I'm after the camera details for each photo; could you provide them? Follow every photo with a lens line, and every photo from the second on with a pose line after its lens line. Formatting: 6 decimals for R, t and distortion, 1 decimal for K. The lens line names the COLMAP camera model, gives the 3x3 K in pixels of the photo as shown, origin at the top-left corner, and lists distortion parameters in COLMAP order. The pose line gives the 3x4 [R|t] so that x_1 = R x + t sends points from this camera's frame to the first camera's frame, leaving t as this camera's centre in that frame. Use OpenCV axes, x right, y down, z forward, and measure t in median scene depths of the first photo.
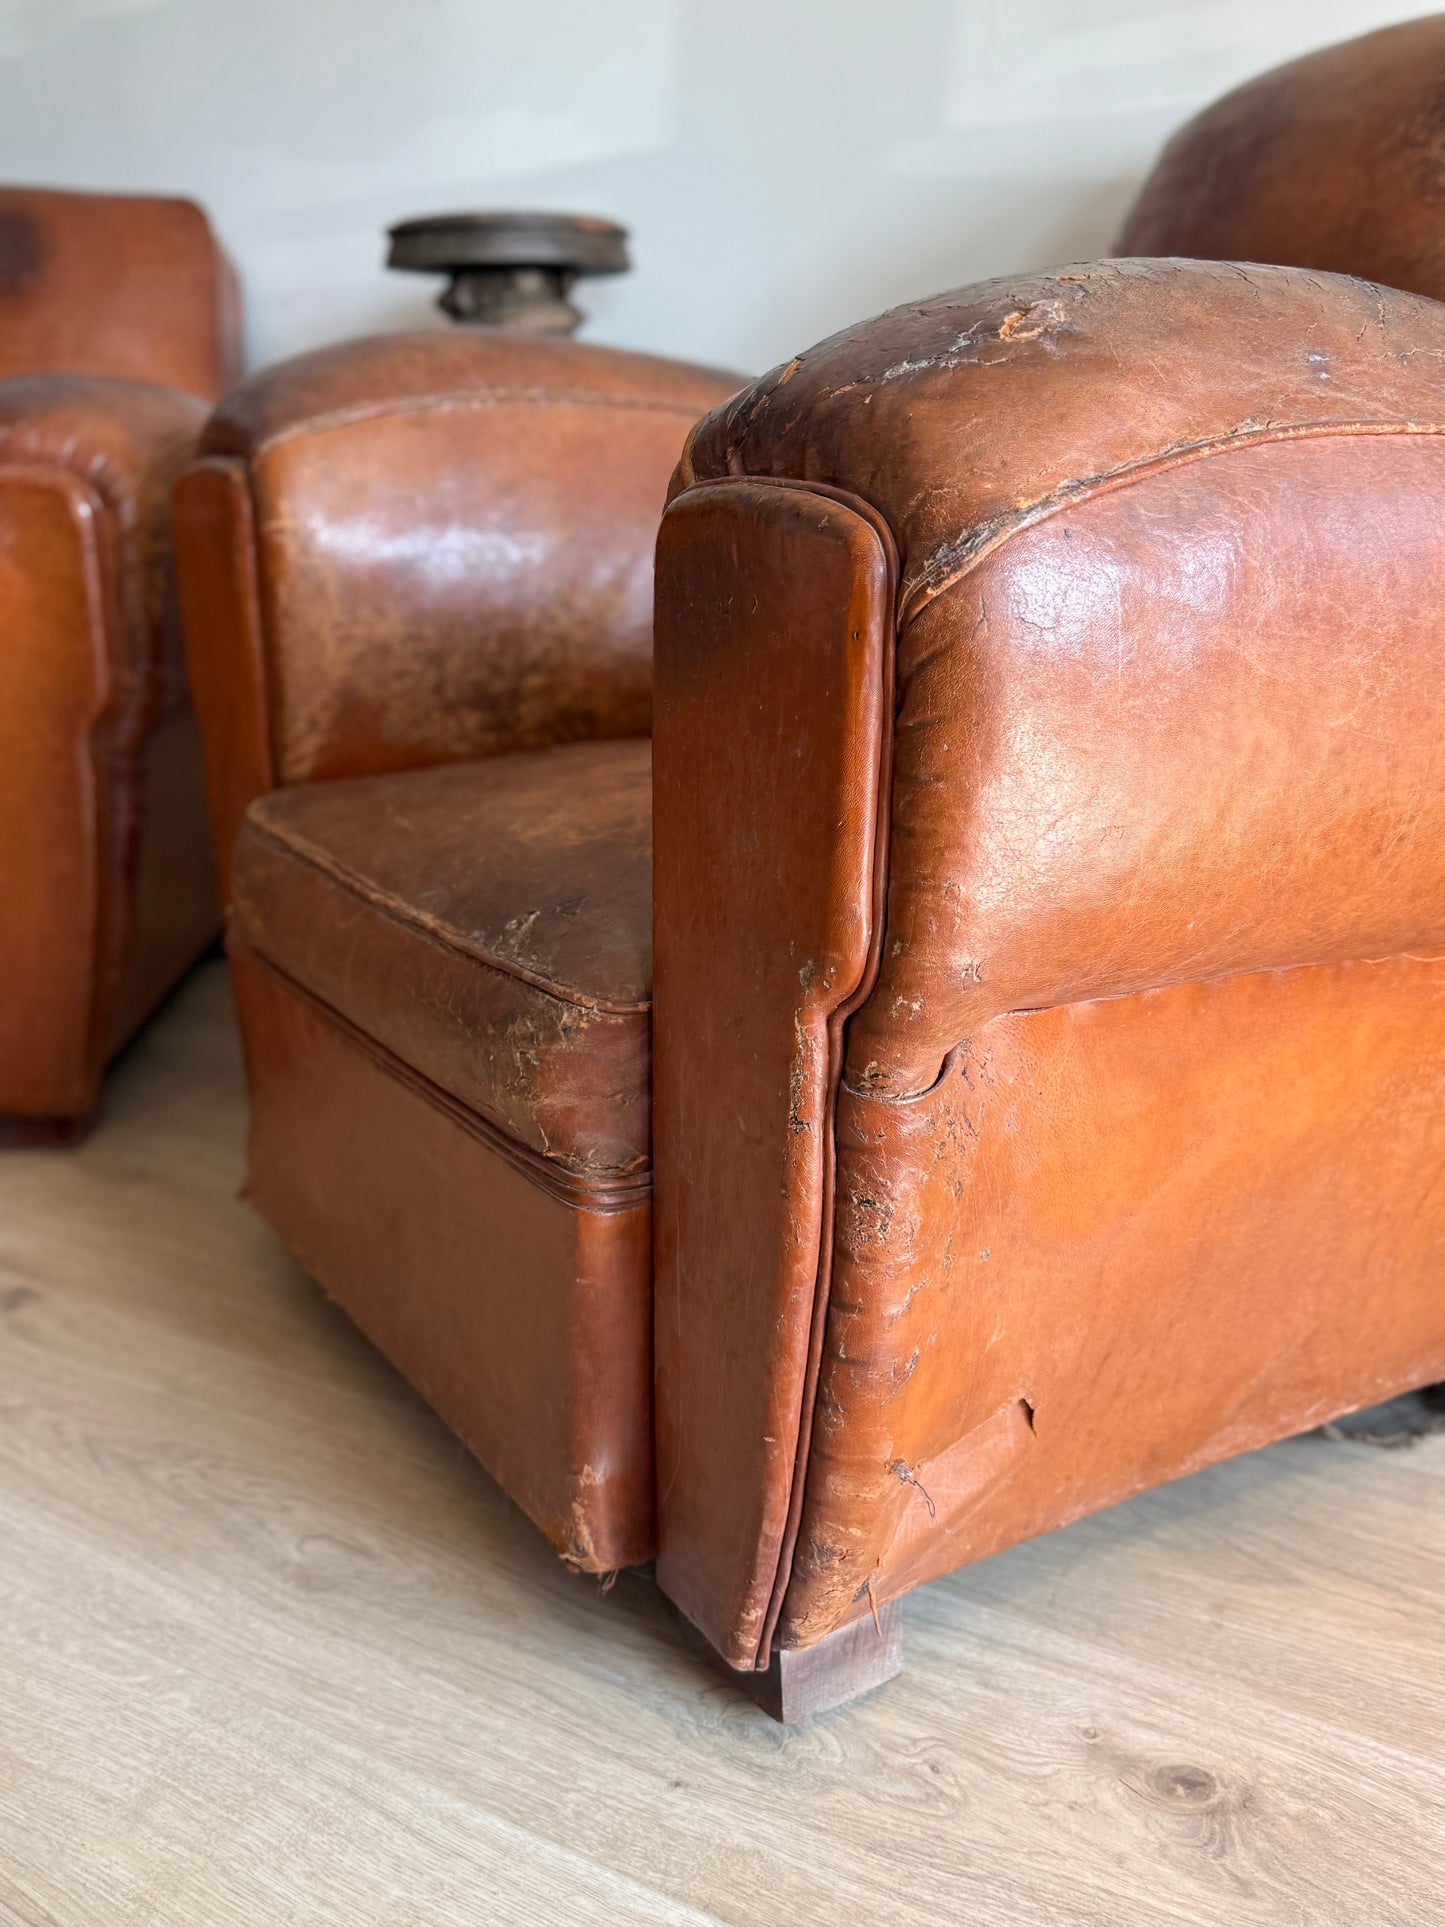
lens RADIAL K [[1904.9, 0, 717.7], [0, 1904.9, 969.2], [0, 0, 1]] dist [0.196873, -0.463141]
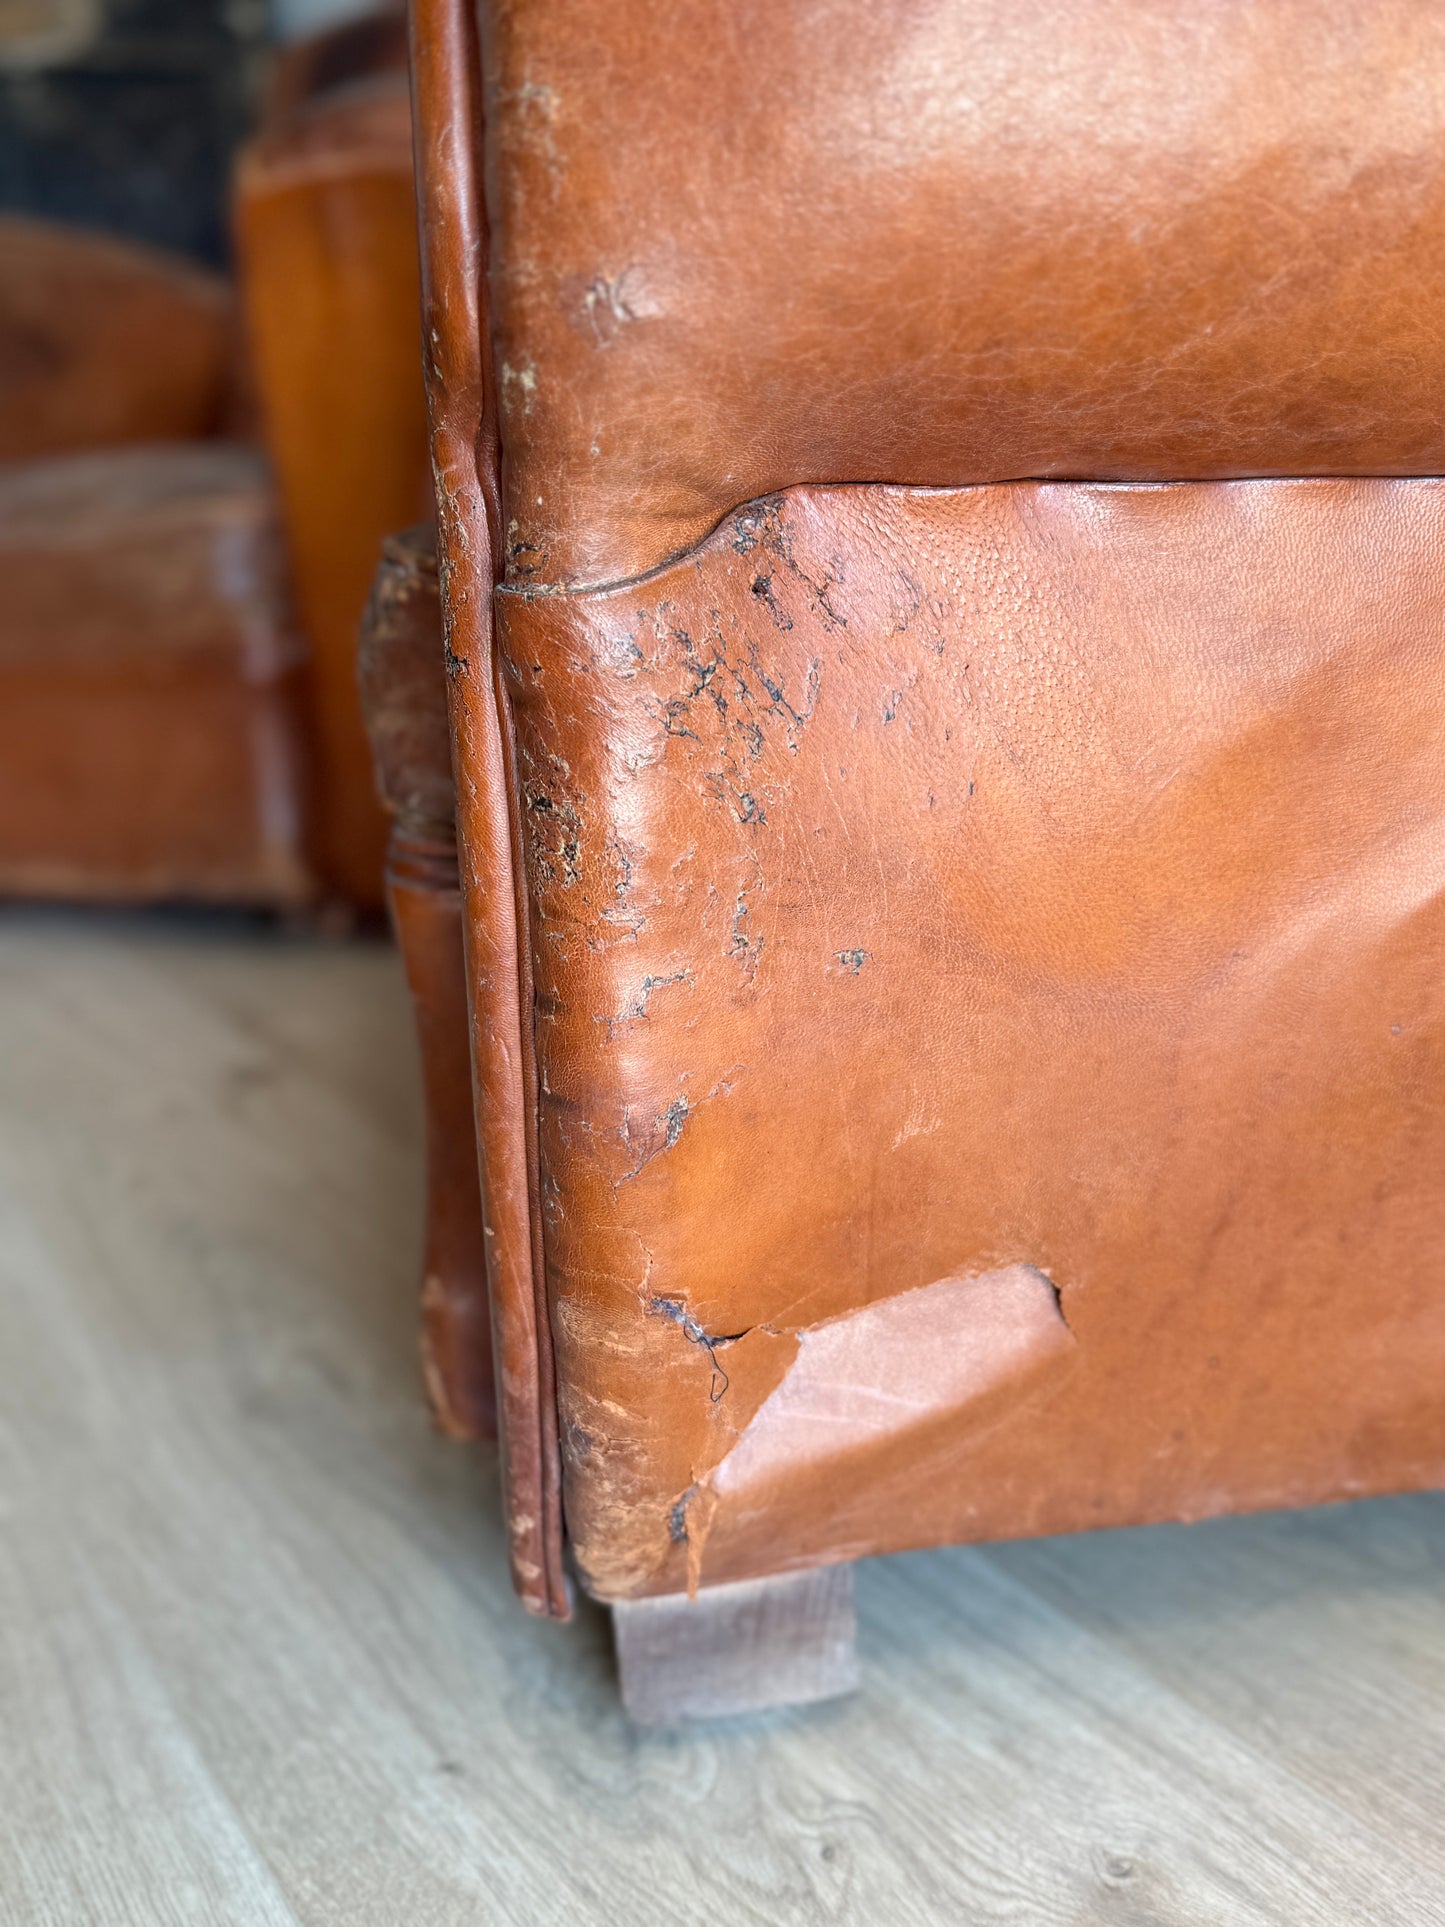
lens RADIAL K [[1913.2, 0, 727.3], [0, 1913.2, 977.0], [0, 0, 1]] dist [0.189555, -0.458869]
pose [[0.905106, 0.084286, -0.416749, 0.309320], [-0.082228, 0.996350, 0.022924, 0.131572], [0.417160, 0.013520, 0.908732, 0.437123]]
